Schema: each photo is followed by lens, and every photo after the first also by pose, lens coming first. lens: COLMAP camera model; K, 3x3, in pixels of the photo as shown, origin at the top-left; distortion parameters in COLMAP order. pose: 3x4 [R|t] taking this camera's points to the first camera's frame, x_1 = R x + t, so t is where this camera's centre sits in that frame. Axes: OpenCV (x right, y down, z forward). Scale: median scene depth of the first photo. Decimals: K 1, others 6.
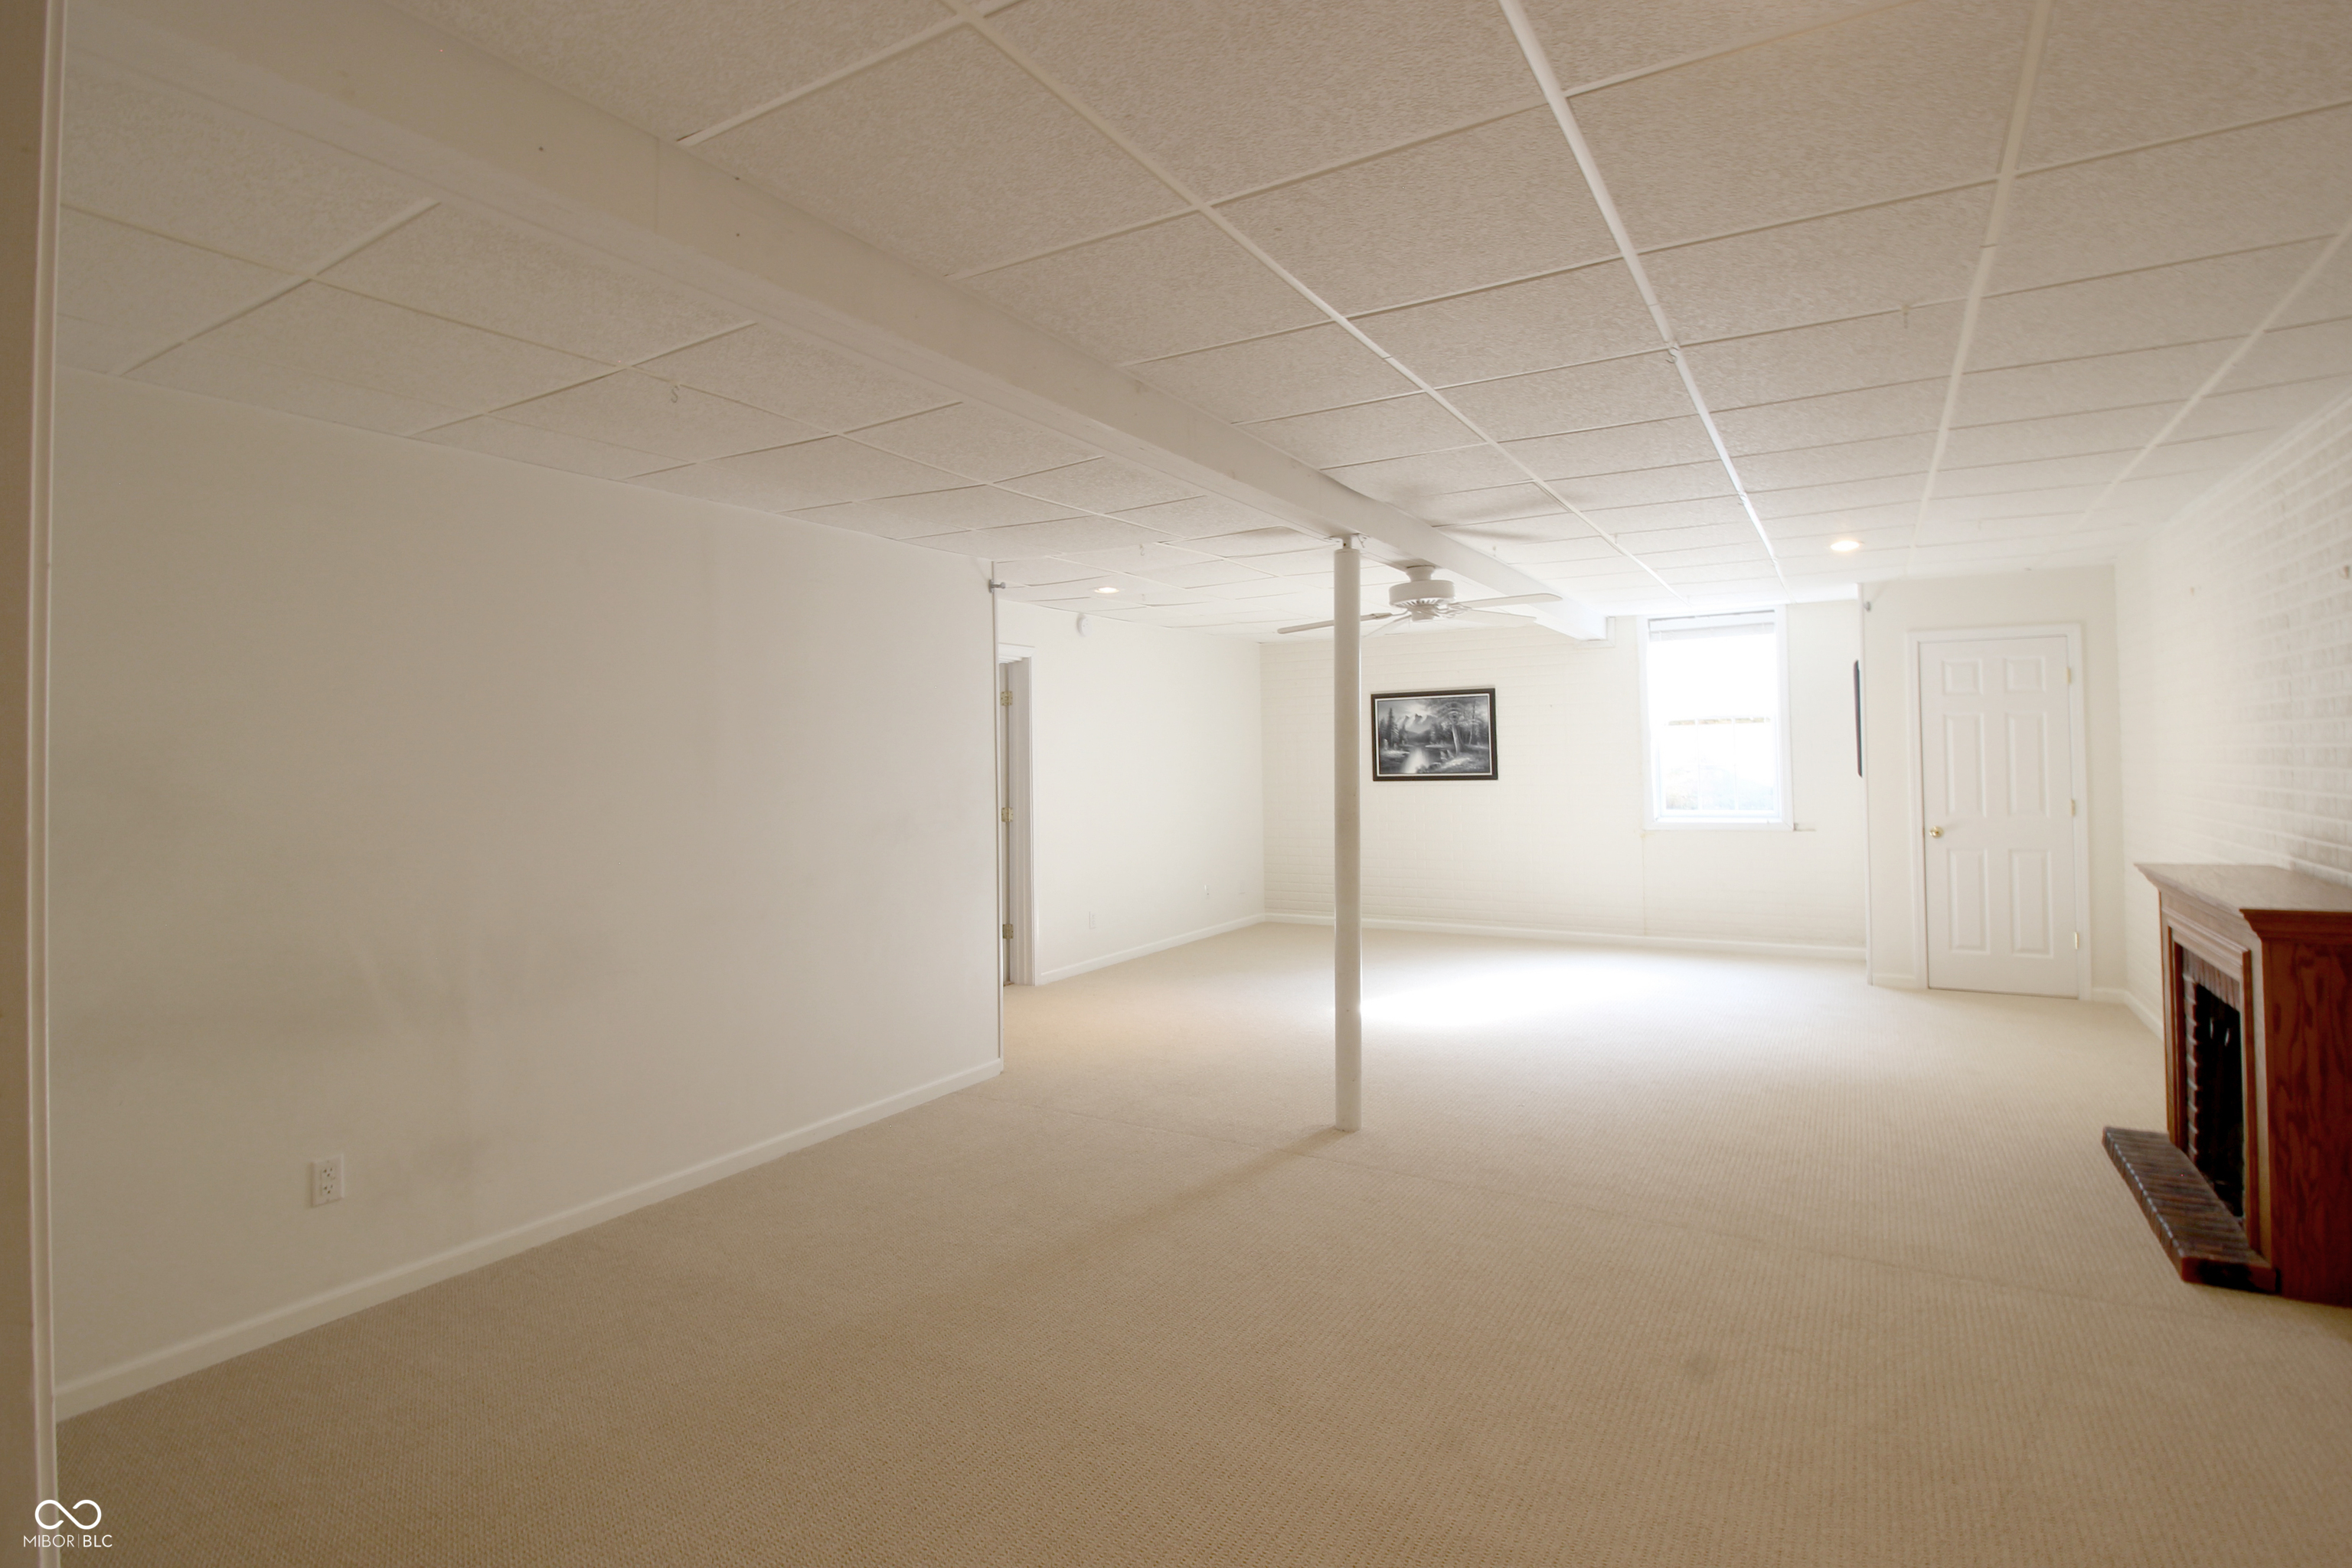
lens RADIAL K [[1128.4, 0, 1173.4], [0, 1128.4, 766.7], [0, 0, 1]] dist [-0.012214, -0.001191]
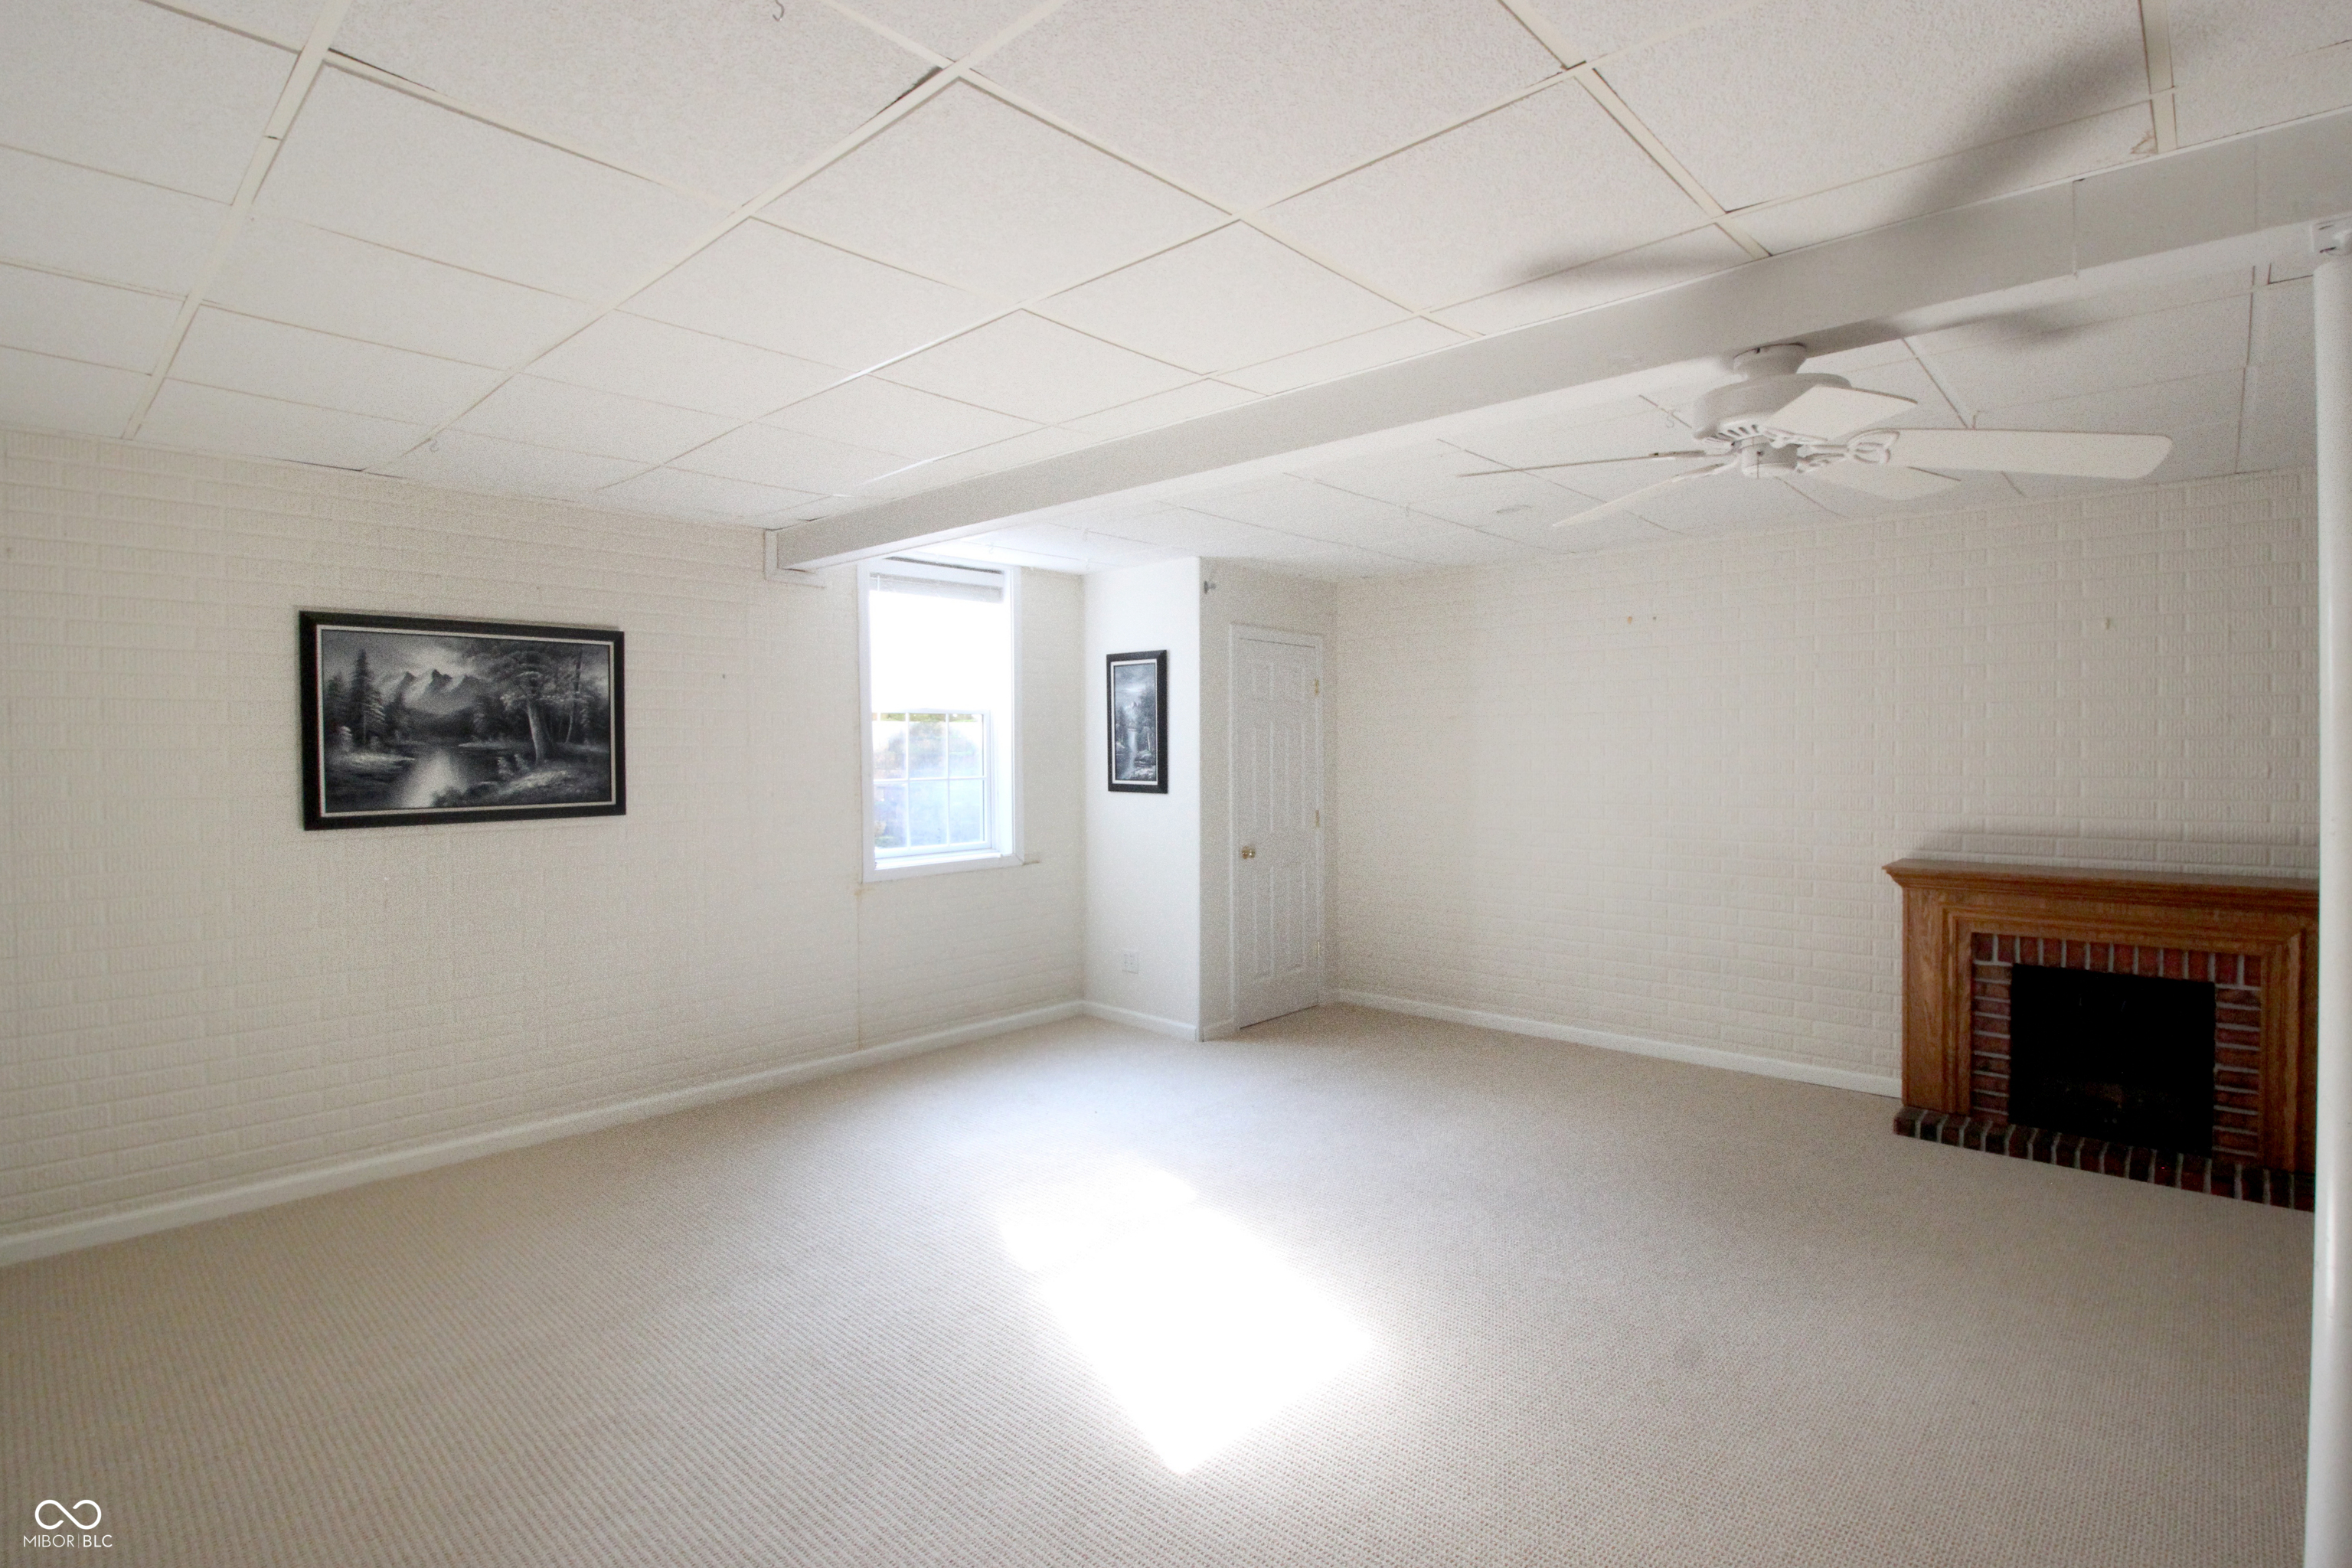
lens RADIAL K [[1128.4, 0, 1171.2], [0, 1128.4, 774.9], [0, 0, 1]] dist [-0.012214, -0.001191]
pose [[0.210877, -0.006380, 0.977492, -0.152272], [0.008931, 0.999950, 0.004600, -0.005932], [-0.977472, 0.007760, 0.210923, 0.639946]]
